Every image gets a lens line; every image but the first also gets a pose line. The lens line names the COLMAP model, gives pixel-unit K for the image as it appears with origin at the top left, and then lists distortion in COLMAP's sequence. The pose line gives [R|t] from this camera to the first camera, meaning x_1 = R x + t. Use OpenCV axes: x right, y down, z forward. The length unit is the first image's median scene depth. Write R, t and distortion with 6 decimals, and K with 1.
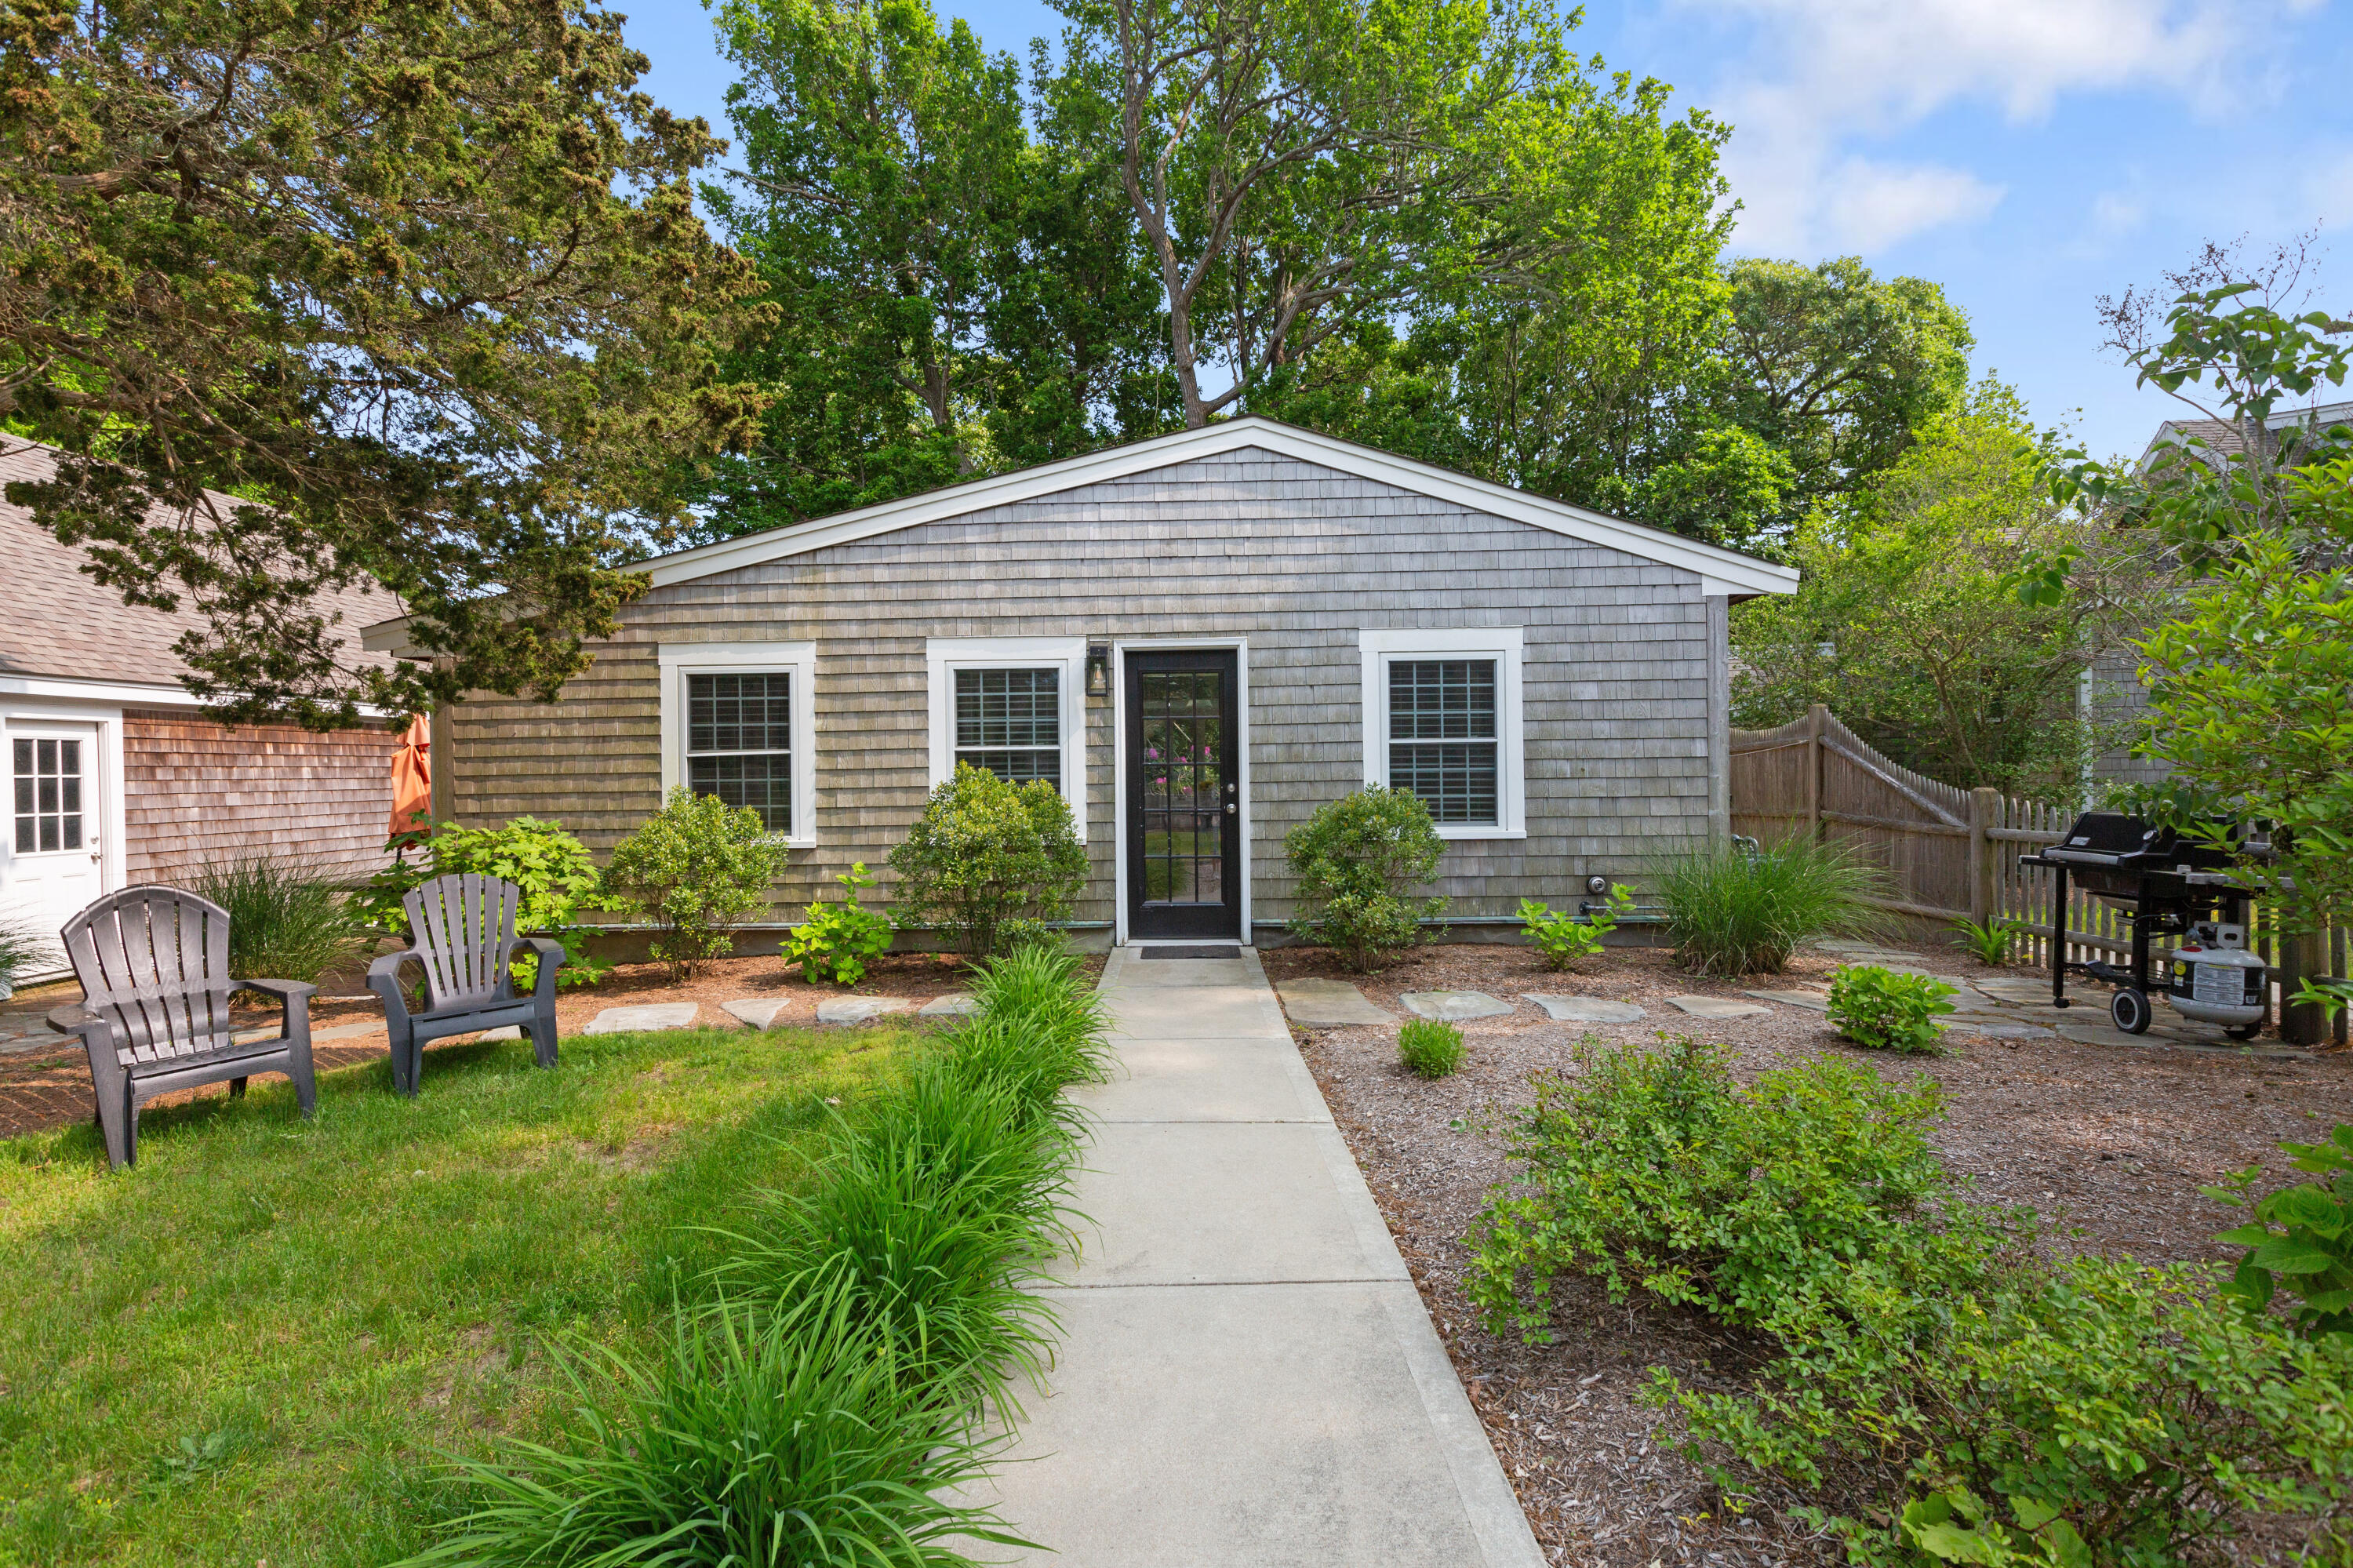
lens RADIAL K [[1111.9, 0, 1159.6], [0, 1111.9, 773.8], [0, 0, 1]] dist [0.002072, 0.000387]
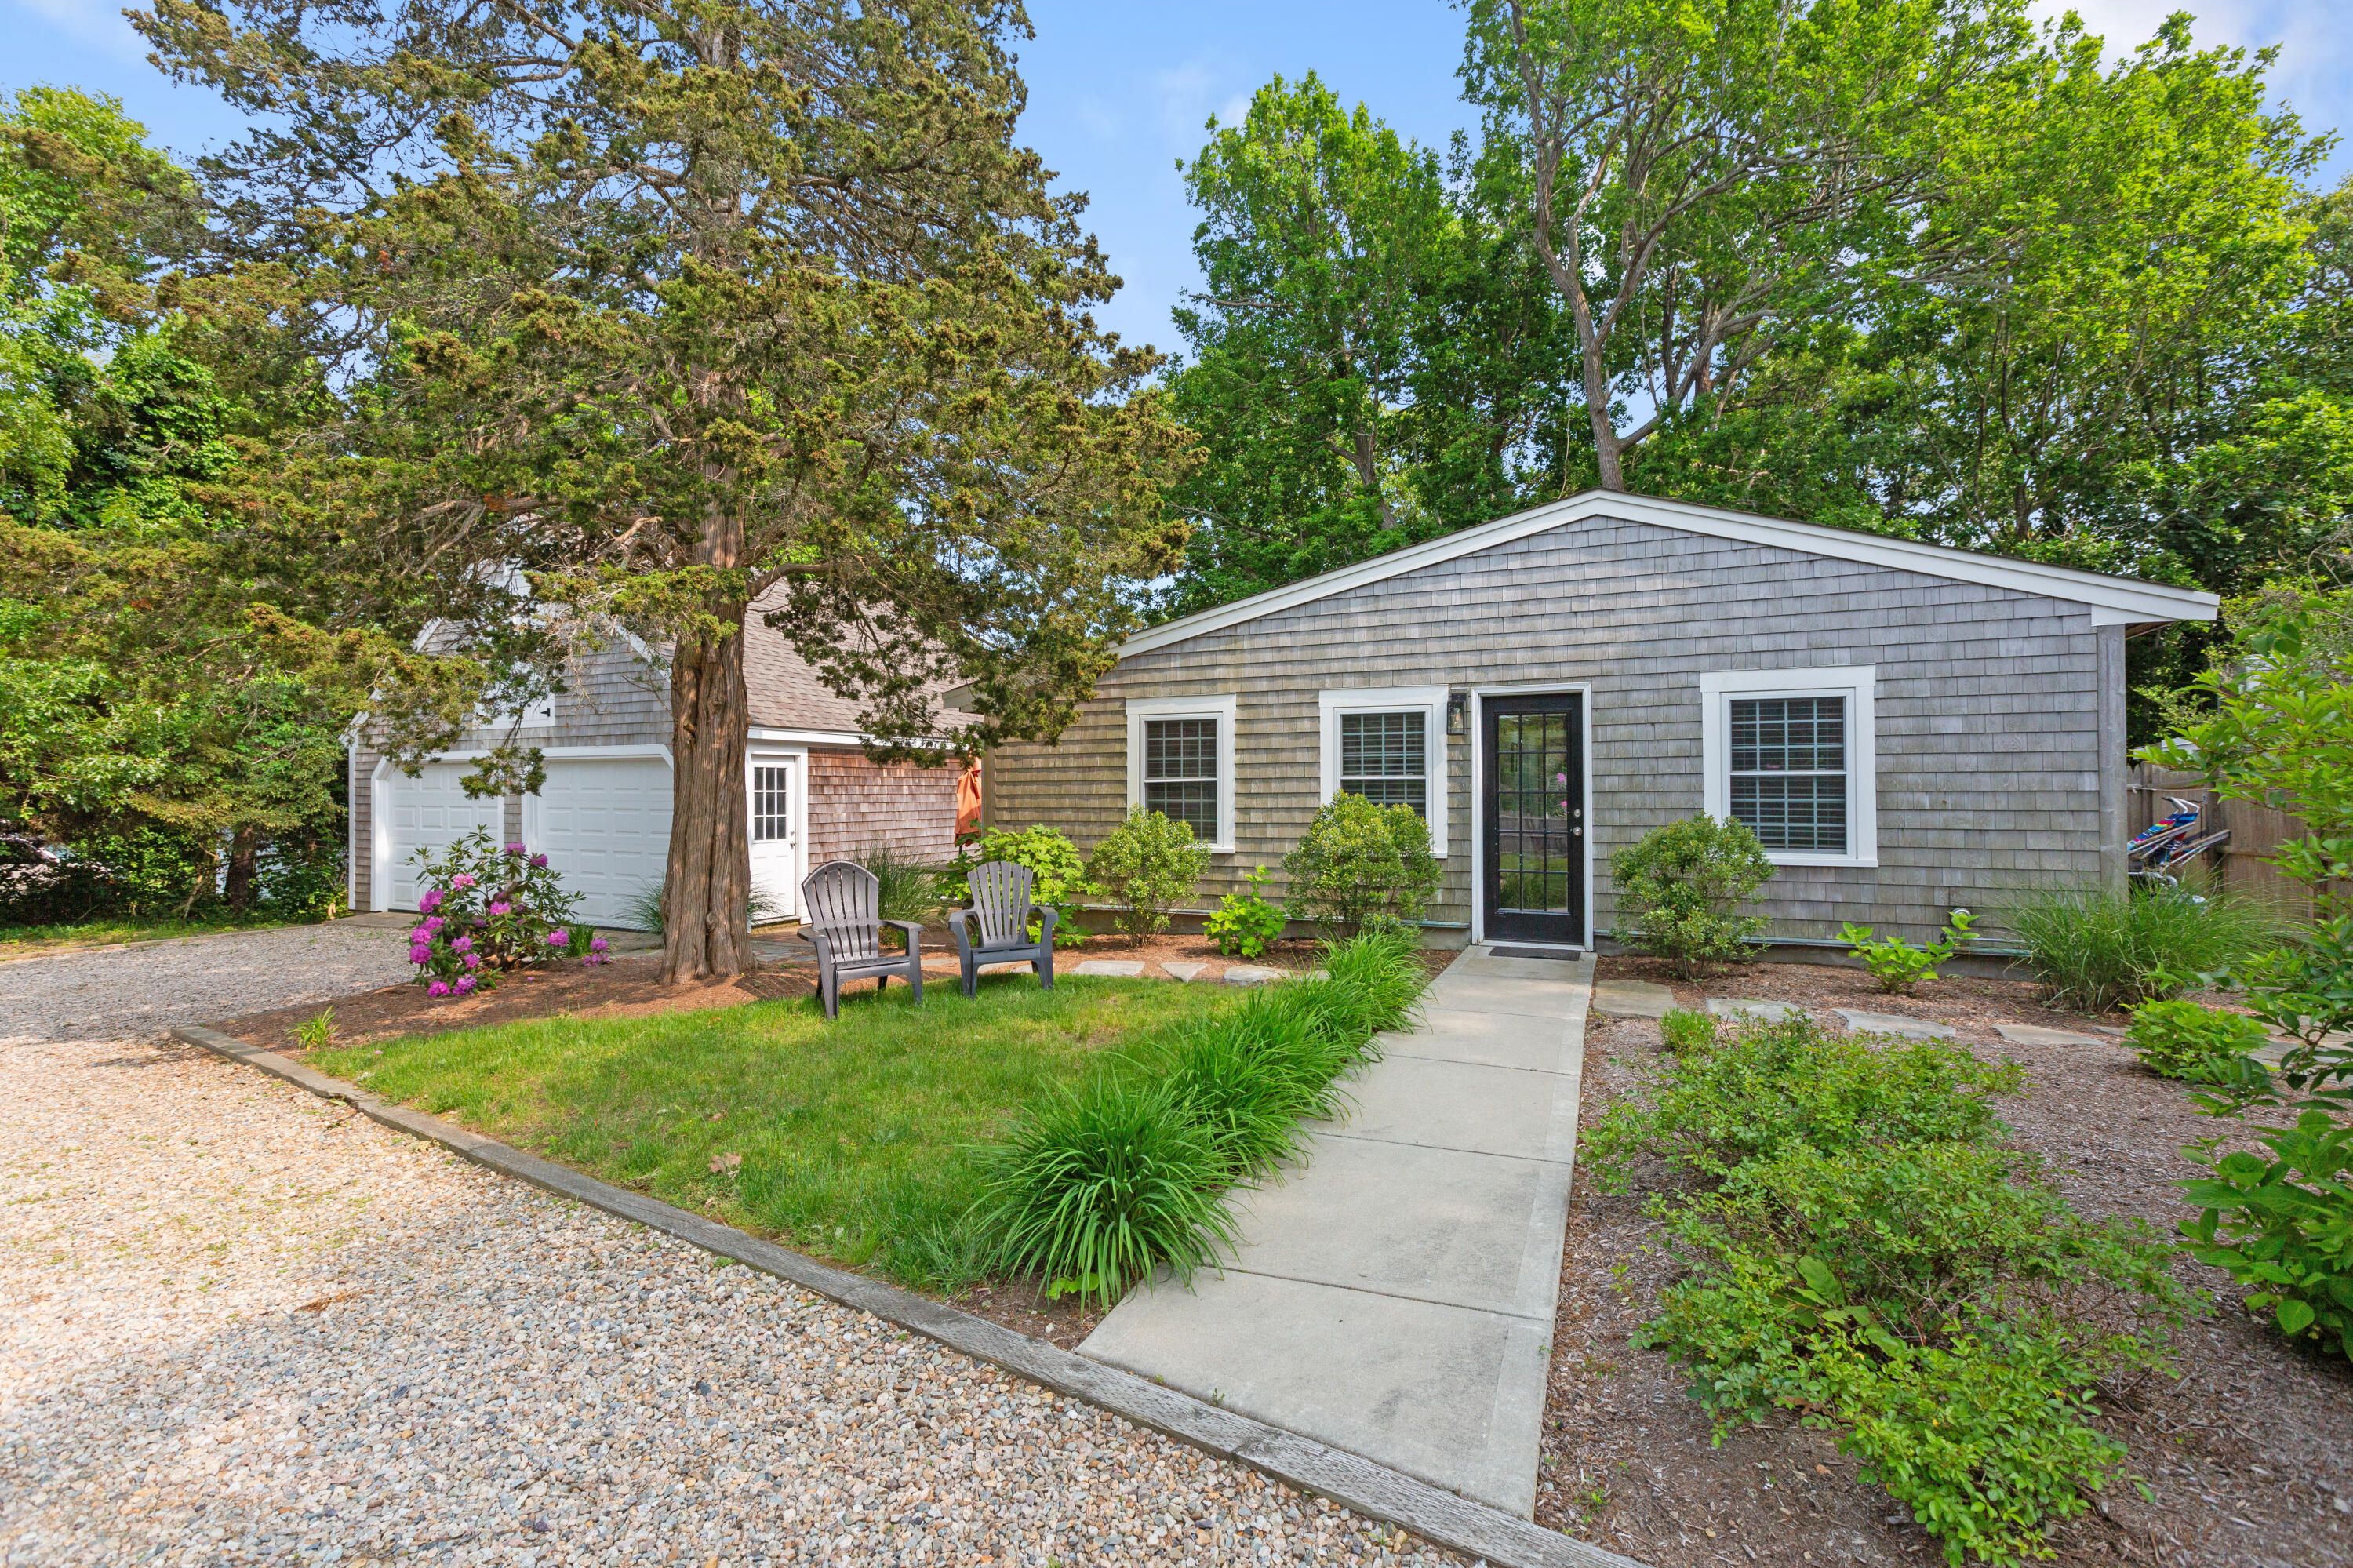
lens RADIAL K [[1043.5, 0, 1184.9], [0, 1043.5, 773.9], [0, 0, 1]] dist [0.009053, 0.001129]
pose [[0.927378, 0.004496, -0.374098, 0.092545], [-0.011206, 0.999813, -0.015763, -0.006483], [0.373957, 0.018811, 0.927255, -0.151962]]
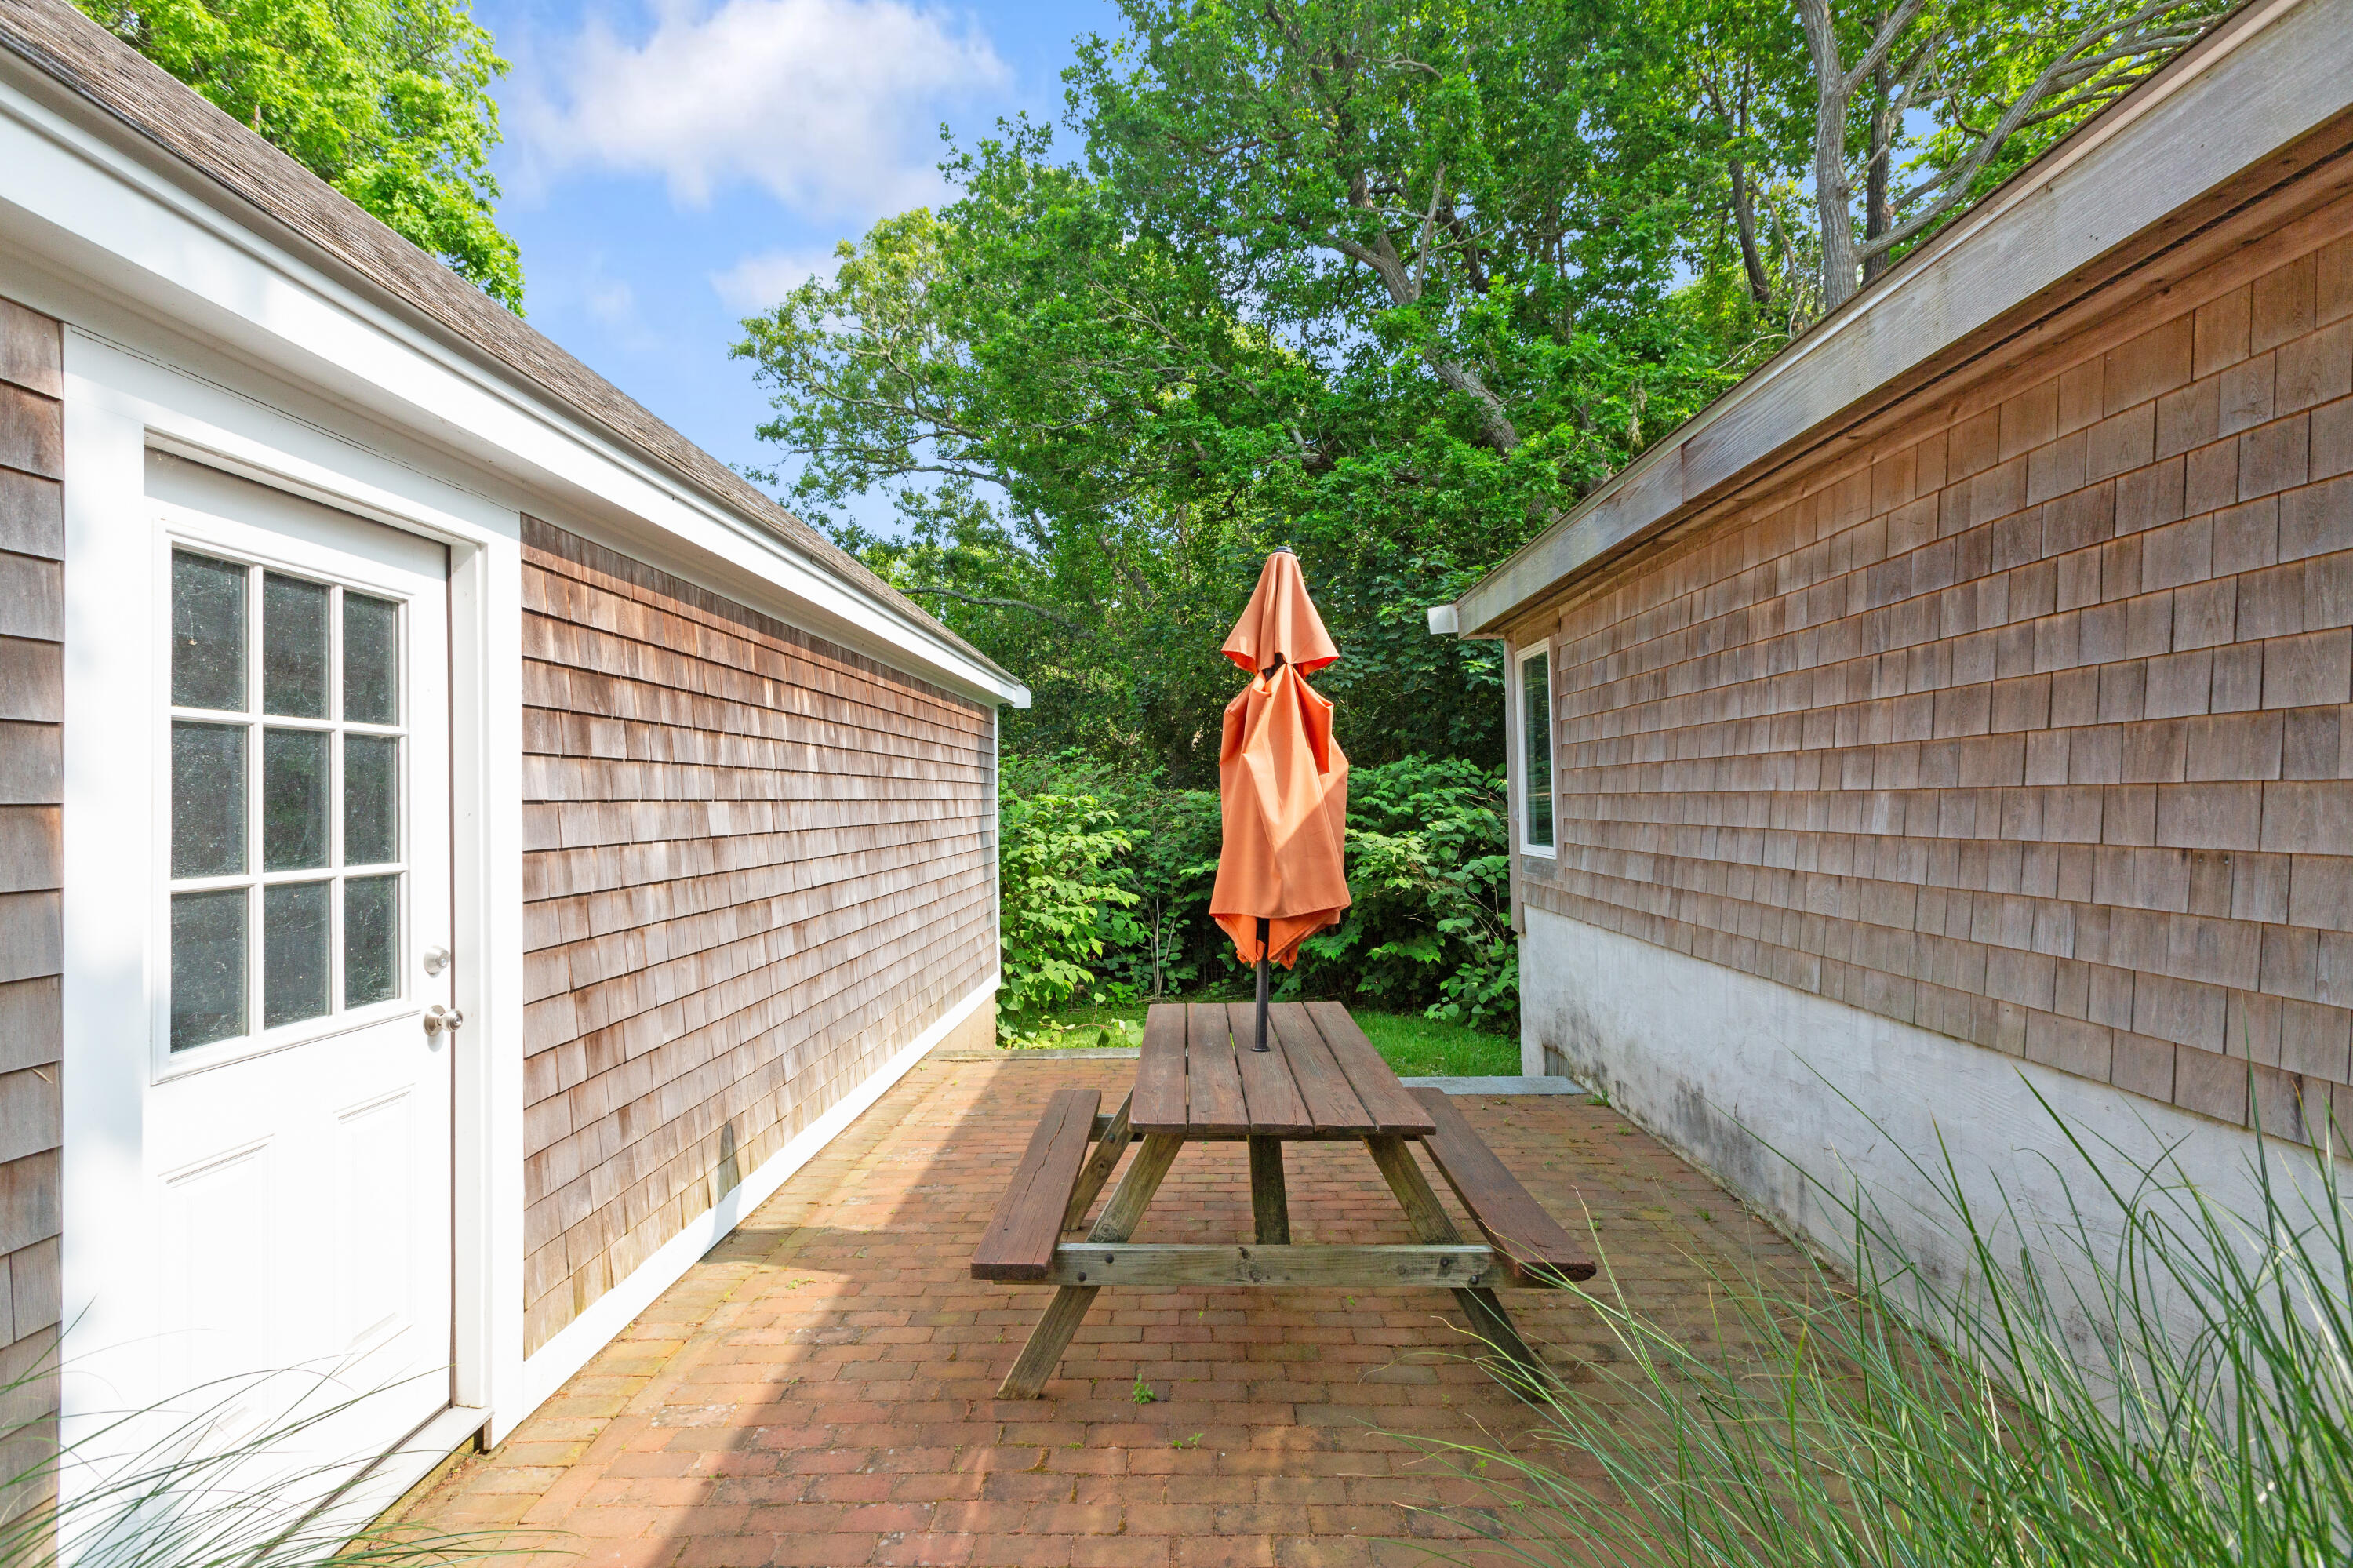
lens RADIAL K [[1043.5, 0, 1172.3], [0, 1043.5, 778.2], [0, 0, 1]] dist [0.009053, 0.001129]
pose [[0.999992, -0.002270, 0.003302, -0.927716], [0.002338, 0.999778, -0.020920, 0.022934], [-0.003254, 0.020928, 0.999776, 0.884272]]
